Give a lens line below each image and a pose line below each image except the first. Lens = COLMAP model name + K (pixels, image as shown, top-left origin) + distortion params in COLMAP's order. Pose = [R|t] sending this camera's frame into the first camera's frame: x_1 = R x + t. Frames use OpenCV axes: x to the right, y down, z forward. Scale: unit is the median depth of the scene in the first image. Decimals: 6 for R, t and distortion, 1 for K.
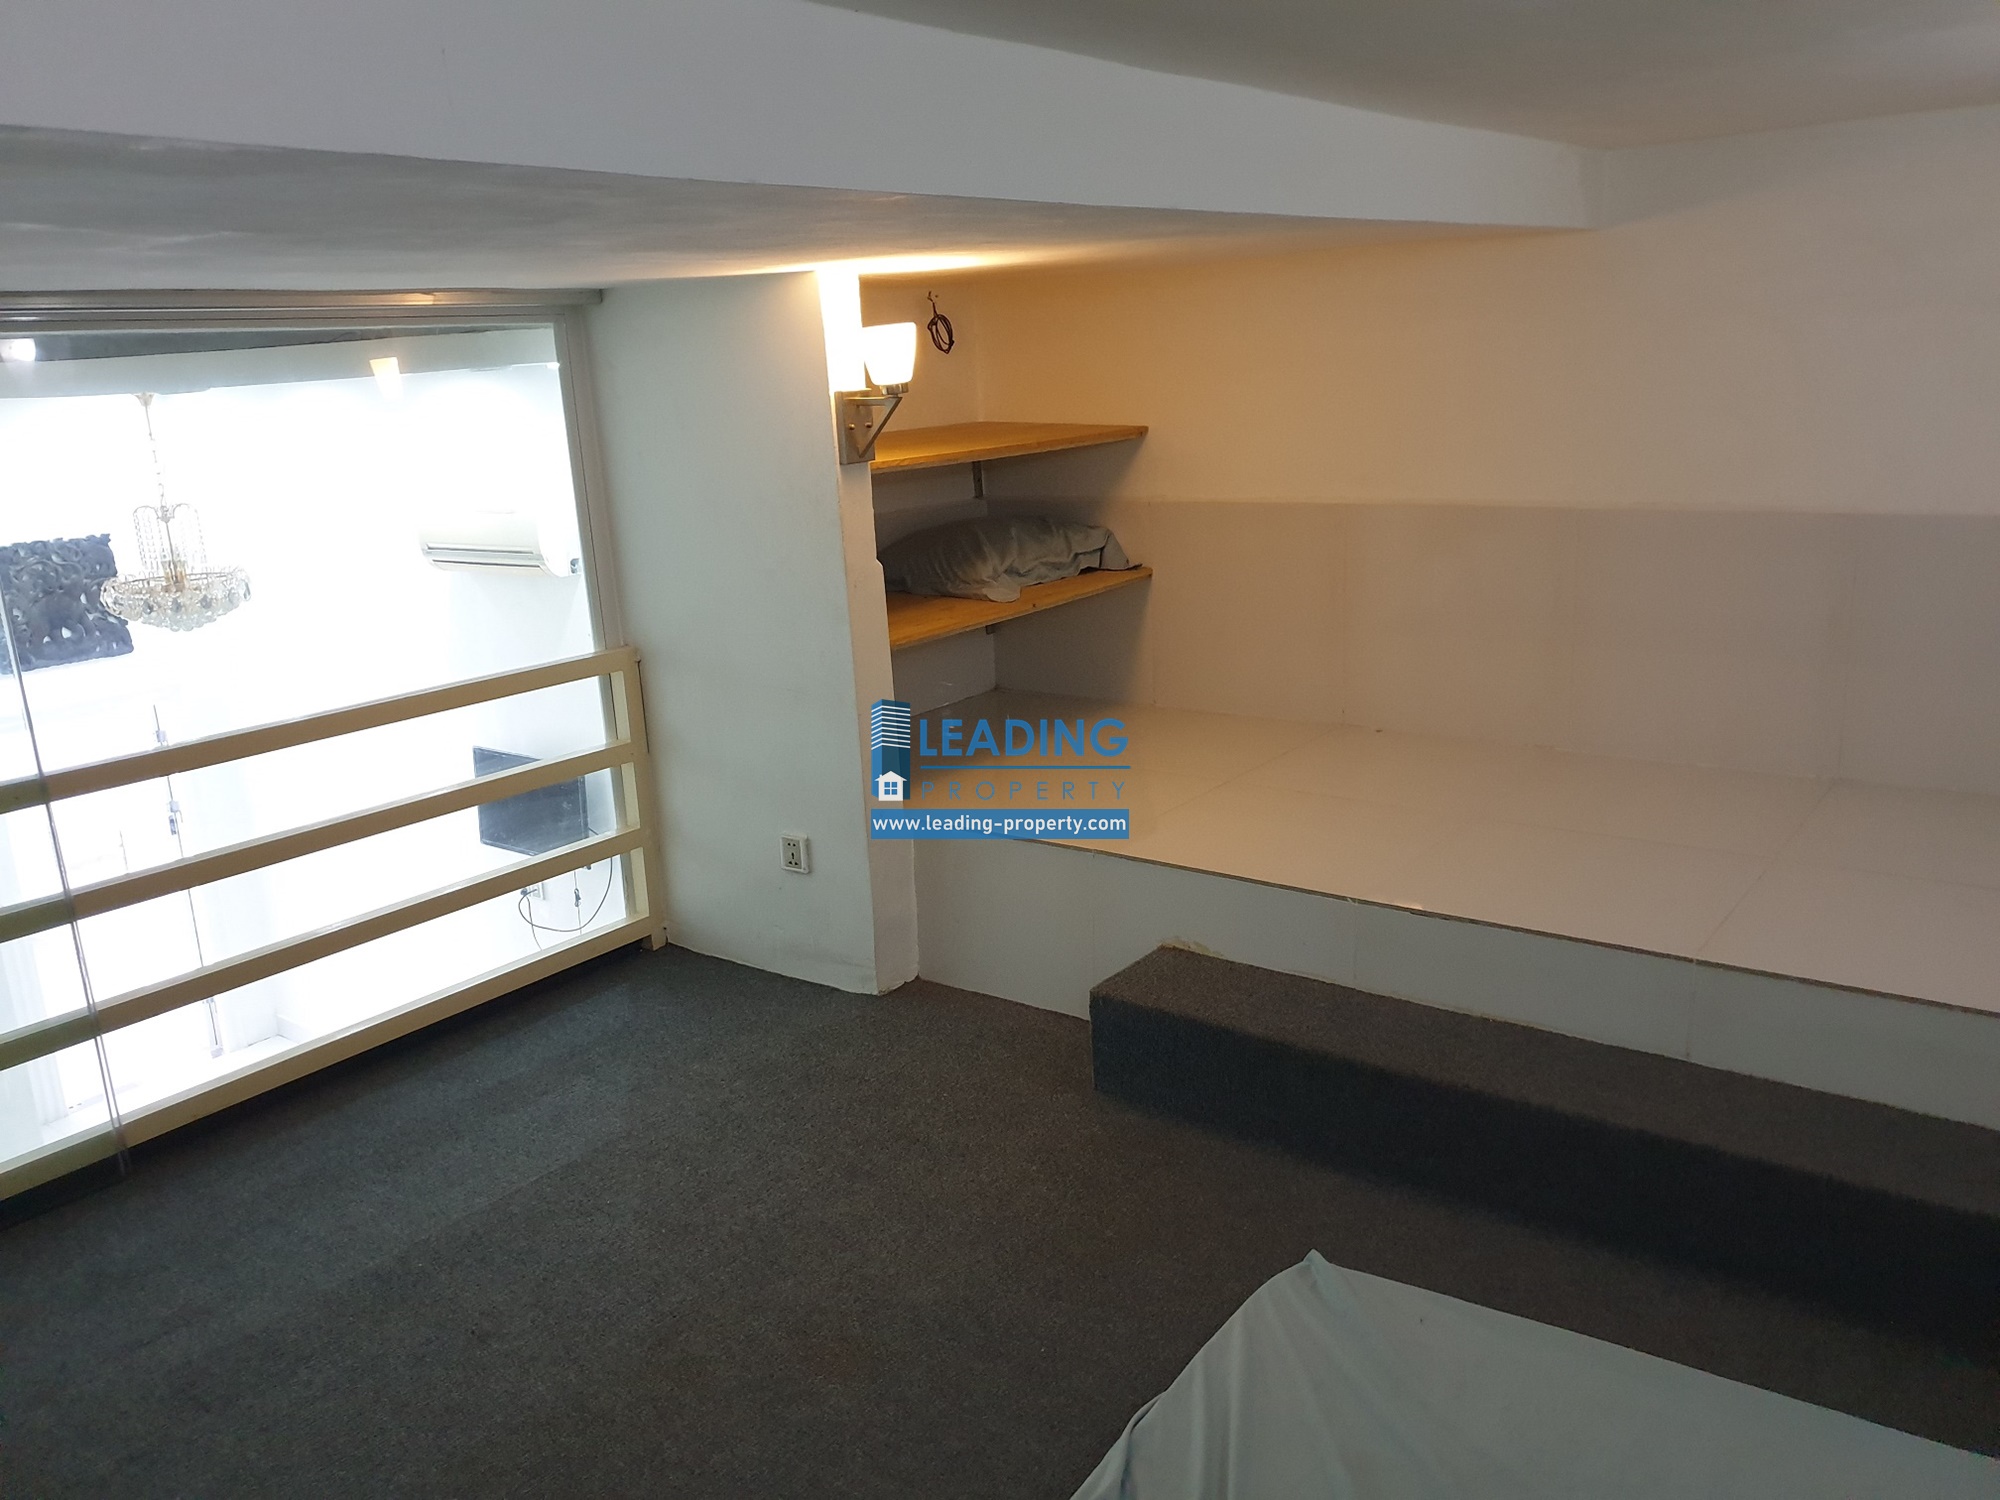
lens RADIAL K [[1563.0, 0, 1000.0], [0, 1563.0, 750.0], [0, 0, 1]] dist [0.001423, 0.002843]
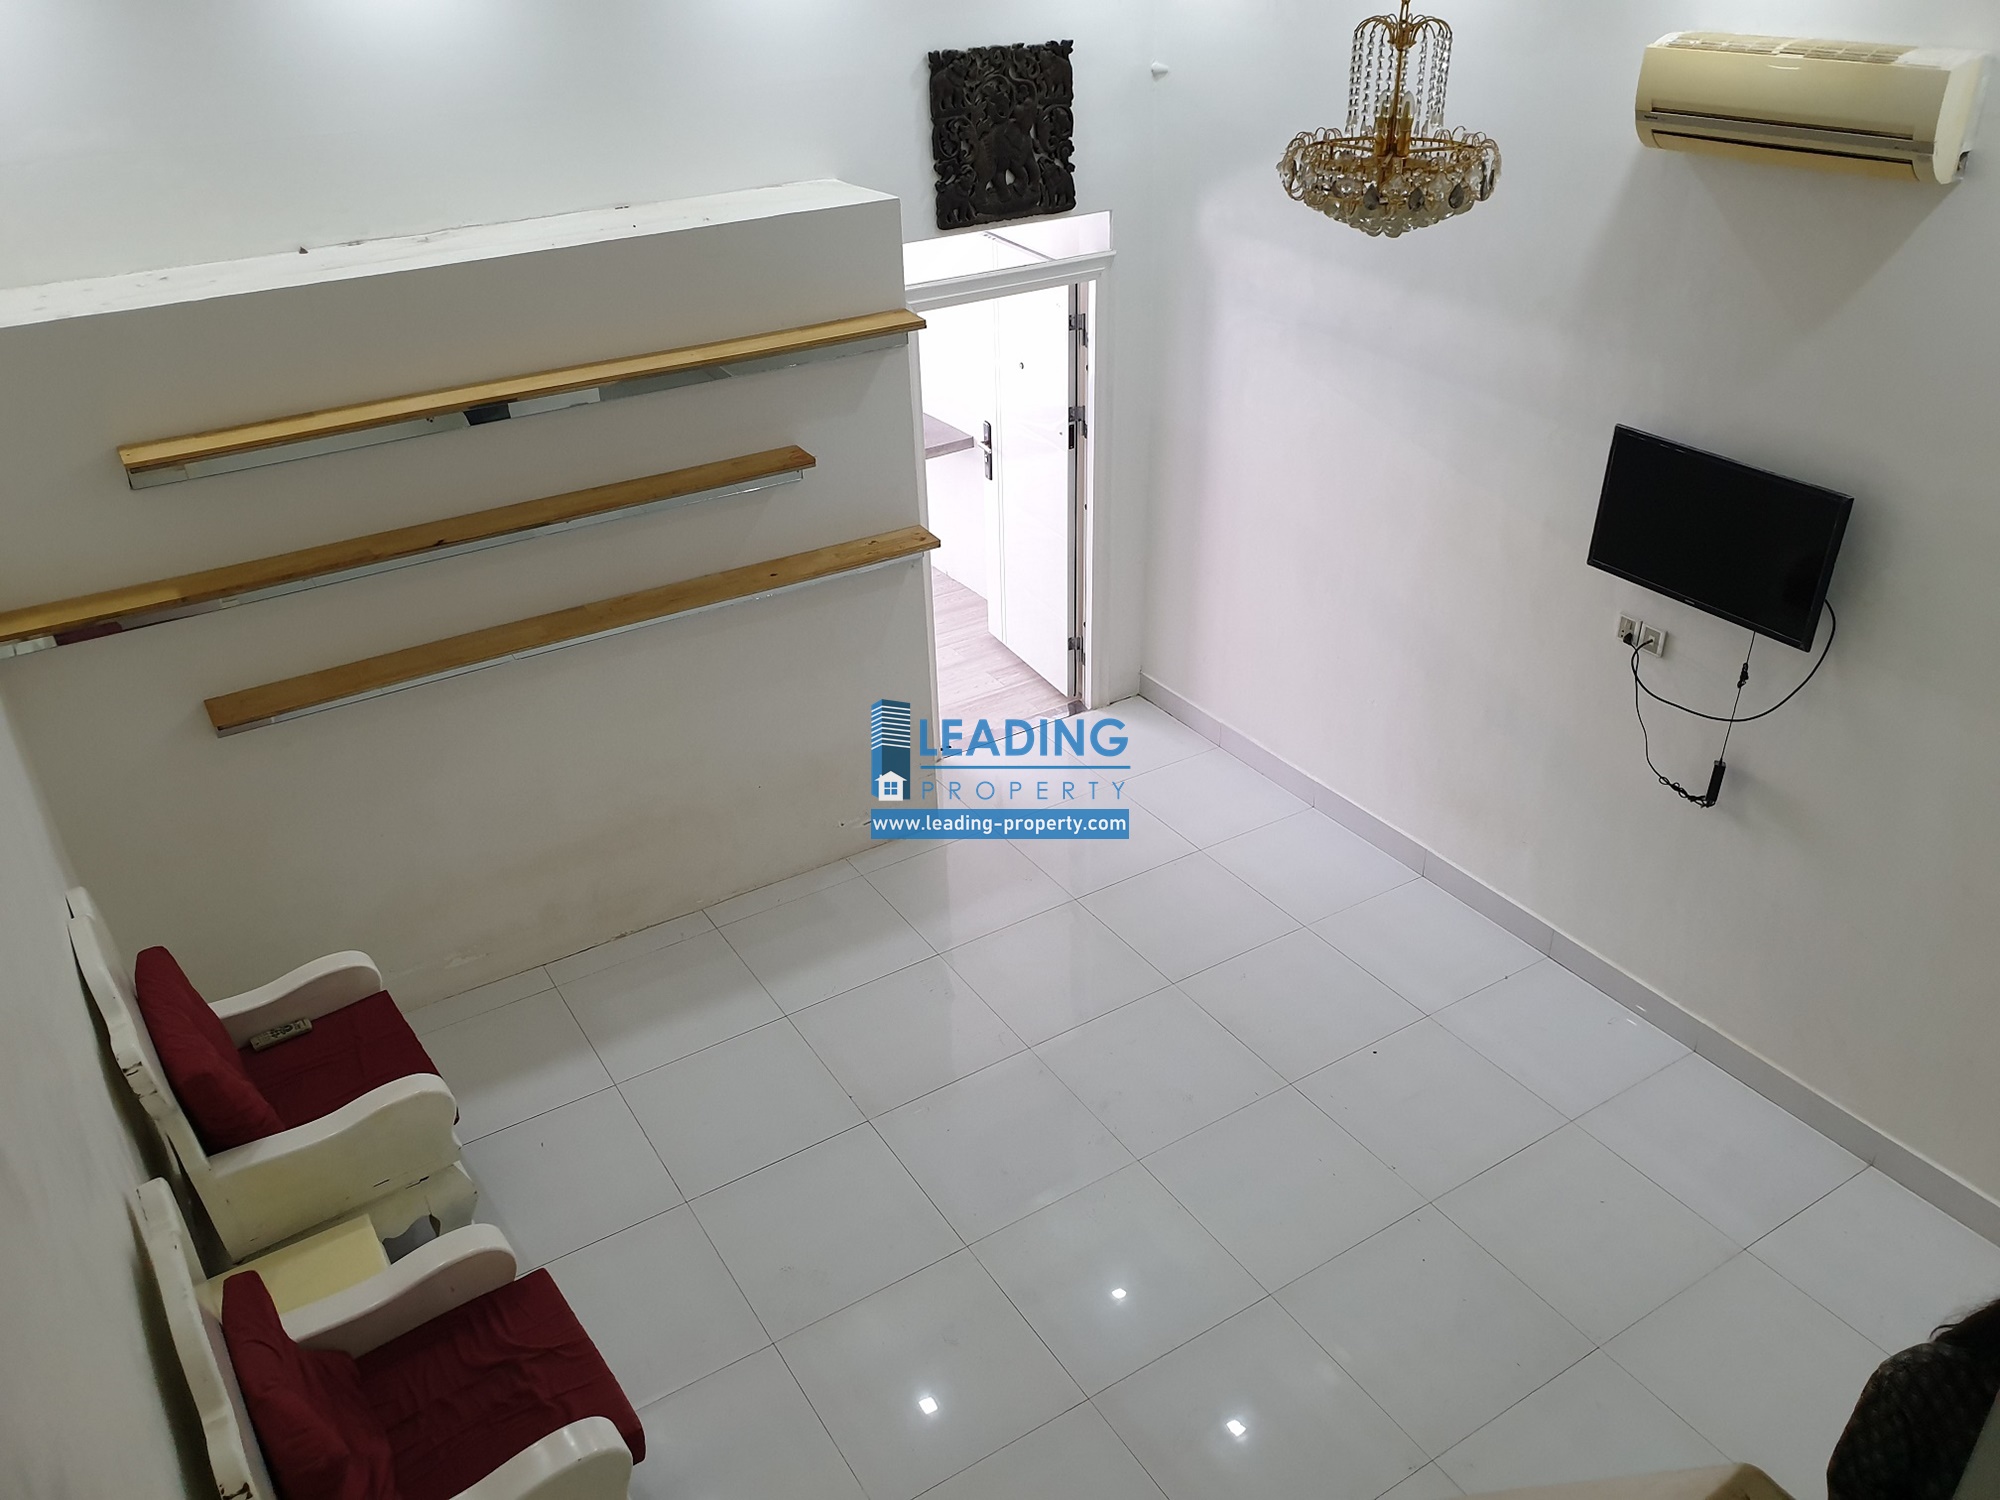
lens RADIAL K [[1563.0, 0, 1000.0], [0, 1563.0, 750.0], [0, 0, 1]] dist [0.001423, 0.002843]
pose [[0.934053, 0.199376, -0.296301, -0.321902], [-0.108254, 0.948690, 0.297101, -0.036532], [0.340332, -0.245433, 0.907710, 0.236248]]
